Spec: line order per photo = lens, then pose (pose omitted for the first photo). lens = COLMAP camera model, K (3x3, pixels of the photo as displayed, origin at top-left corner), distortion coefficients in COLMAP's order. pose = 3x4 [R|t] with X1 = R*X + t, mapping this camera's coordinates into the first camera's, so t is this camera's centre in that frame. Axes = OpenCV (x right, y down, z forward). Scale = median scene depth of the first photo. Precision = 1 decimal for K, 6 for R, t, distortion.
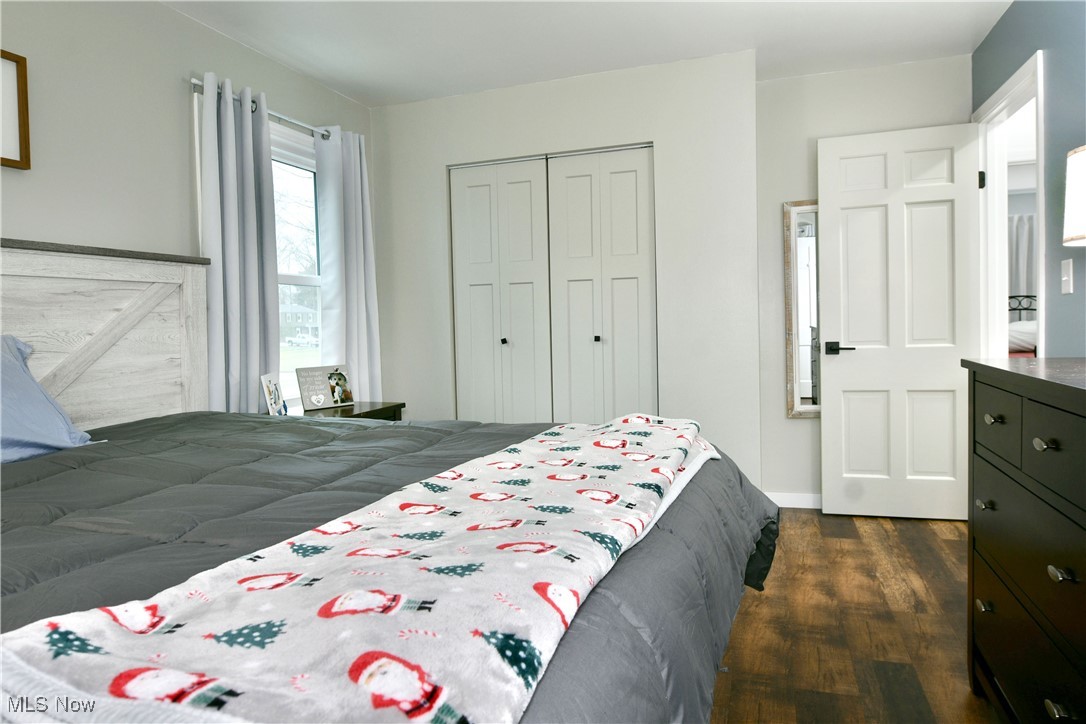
lens RADIAL K [[657.3, 0, 546.8], [0, 657.3, 342.6], [0, 0, 1]] dist [-0.011995, -0.005065]
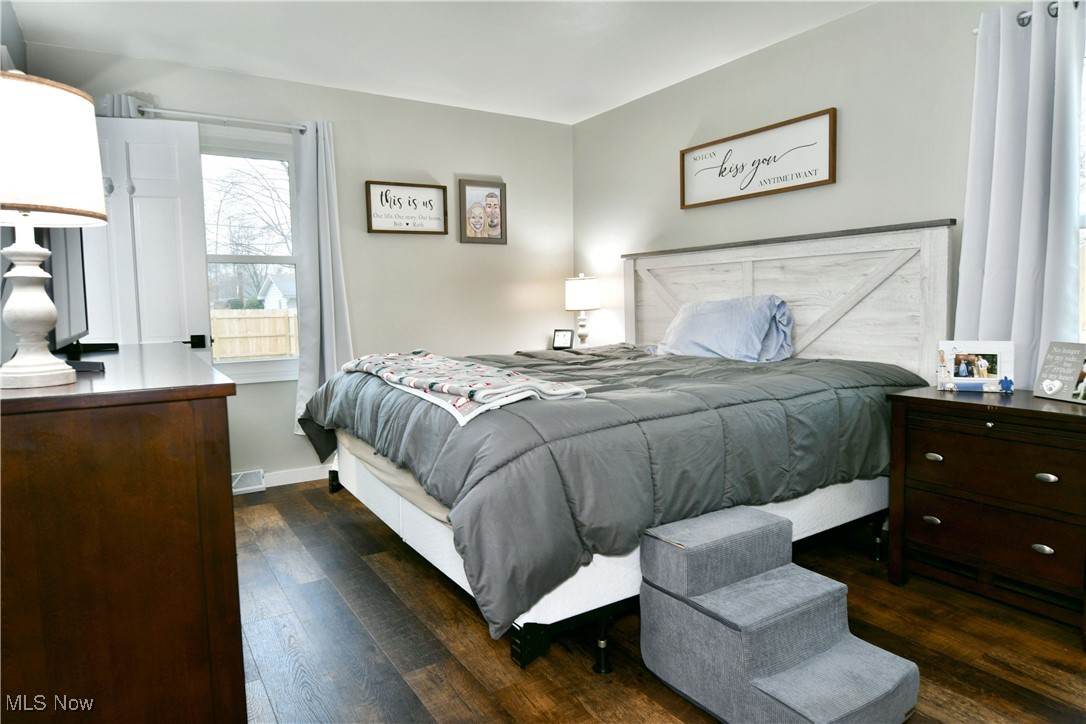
lens RADIAL K [[657.3, 0, 541.1], [0, 657.3, 353.9], [0, 0, 1]] dist [-0.011995, -0.005065]
pose [[-0.629067, 0.097423, -0.771222, 0.601374], [0.007989, 0.992873, 0.118906, -0.042916], [0.777310, 0.068639, -0.625362, 1.047063]]
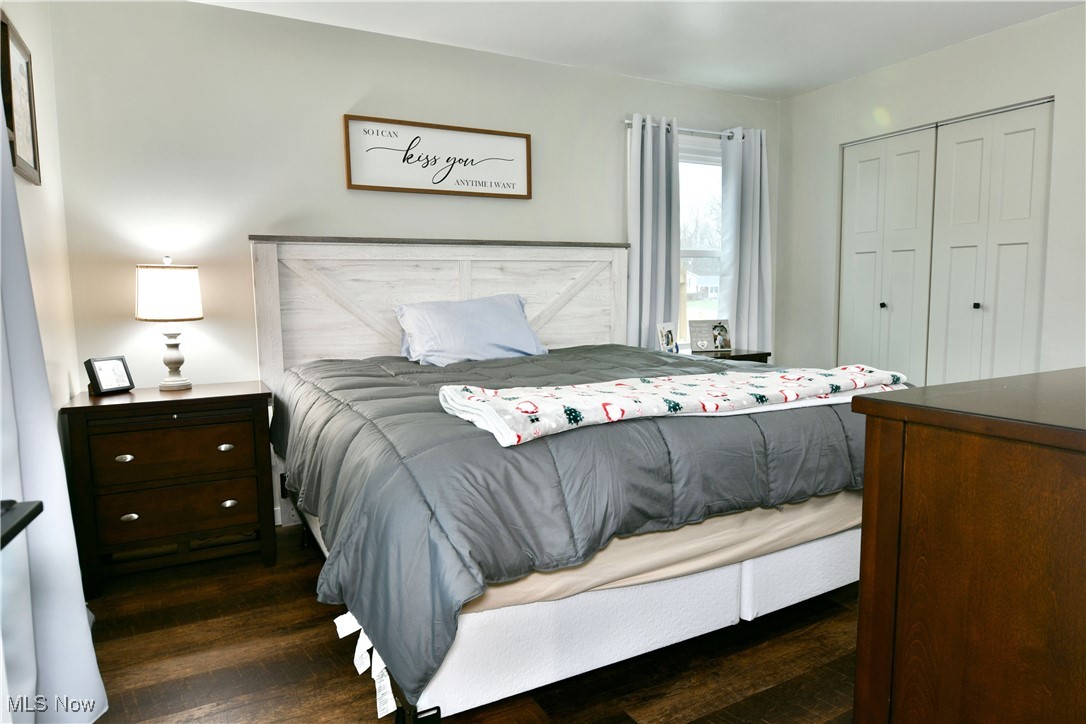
lens RADIAL K [[657.3, 0, 542.7], [0, 657.3, 355.3], [0, 0, 1]] dist [-0.011995, -0.005065]
pose [[0.735611, 0.081842, -0.672442, 0.330411], [-0.025138, 0.995289, 0.093636, -0.009072], [0.676937, -0.051976, 0.734203, -0.221424]]
